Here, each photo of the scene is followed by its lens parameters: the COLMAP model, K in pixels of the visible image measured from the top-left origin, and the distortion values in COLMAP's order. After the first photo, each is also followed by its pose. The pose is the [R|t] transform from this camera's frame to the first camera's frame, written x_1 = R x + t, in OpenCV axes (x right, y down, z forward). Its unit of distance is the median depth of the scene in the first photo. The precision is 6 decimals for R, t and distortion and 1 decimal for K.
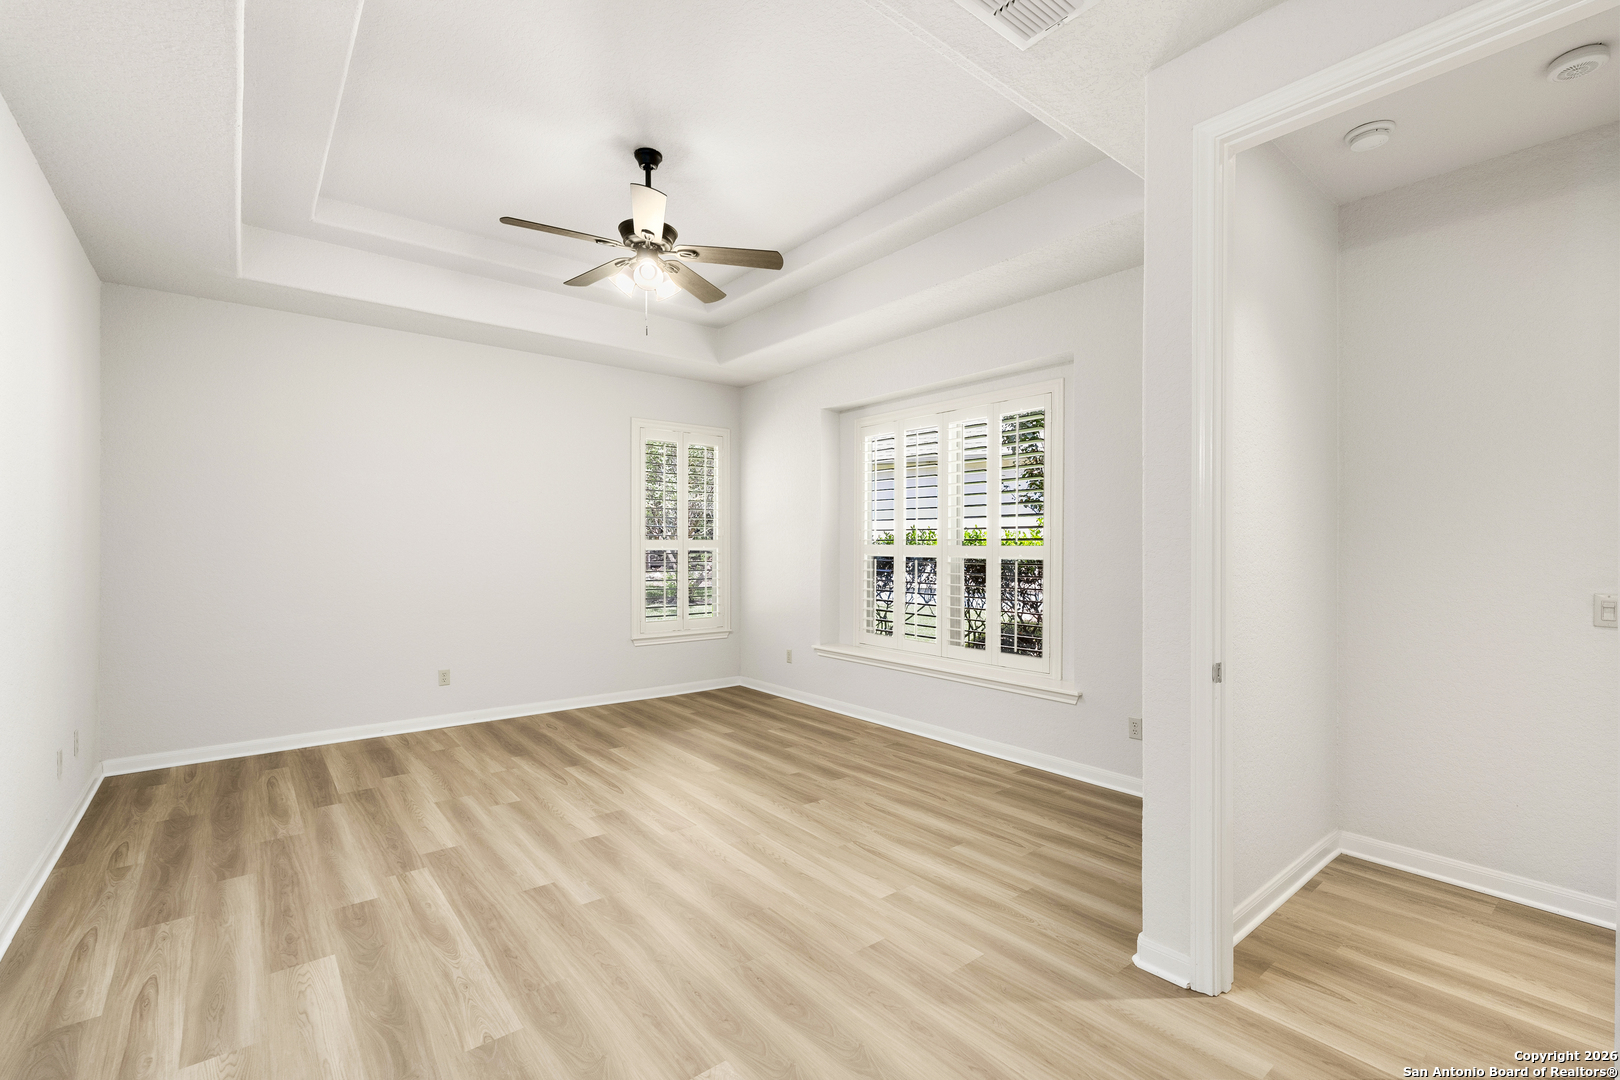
lens RADIAL K [[717.1, 0, 811.3], [0, 717.1, 541.0], [0, 0, 1]] dist [-0.000422, -0.000392]
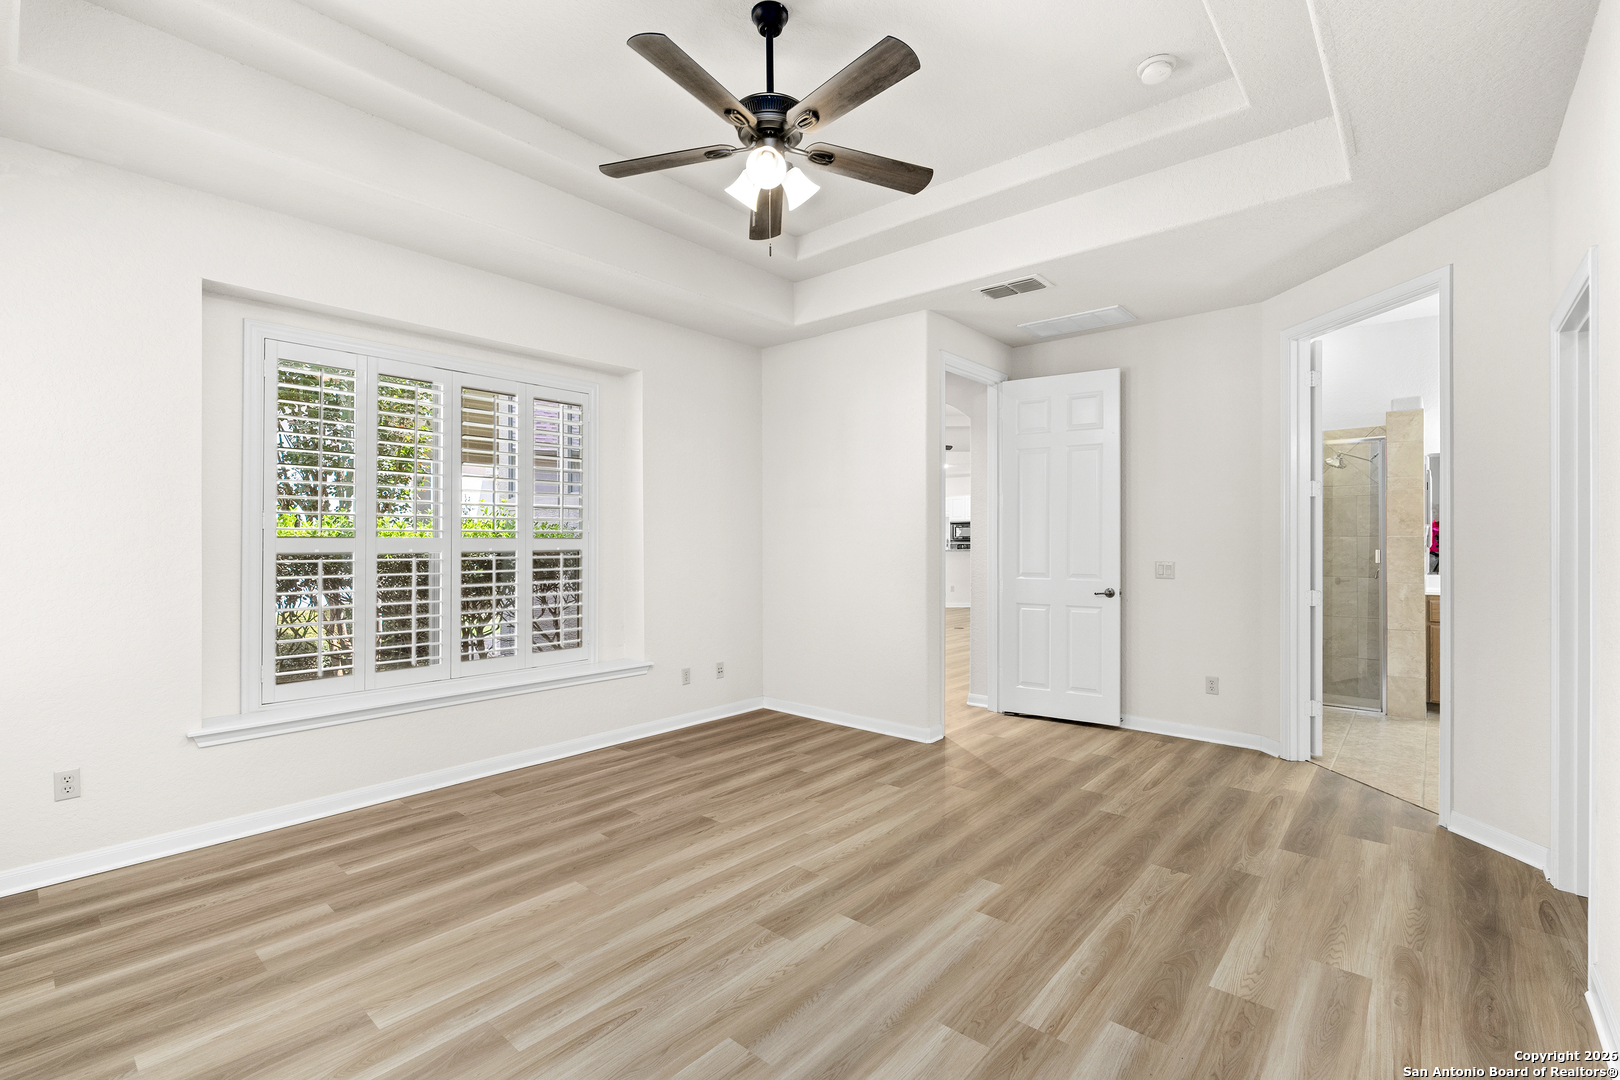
lens RADIAL K [[717.1, 0, 811.1], [0, 717.1, 542.0], [0, 0, 1]] dist [-0.000422, -0.000392]
pose [[-0.177484, -0.003553, 0.984117, -1.071424], [-0.008332, 0.999963, 0.002108, 0.009167], [-0.984088, -0.007826, -0.177507, 1.211718]]
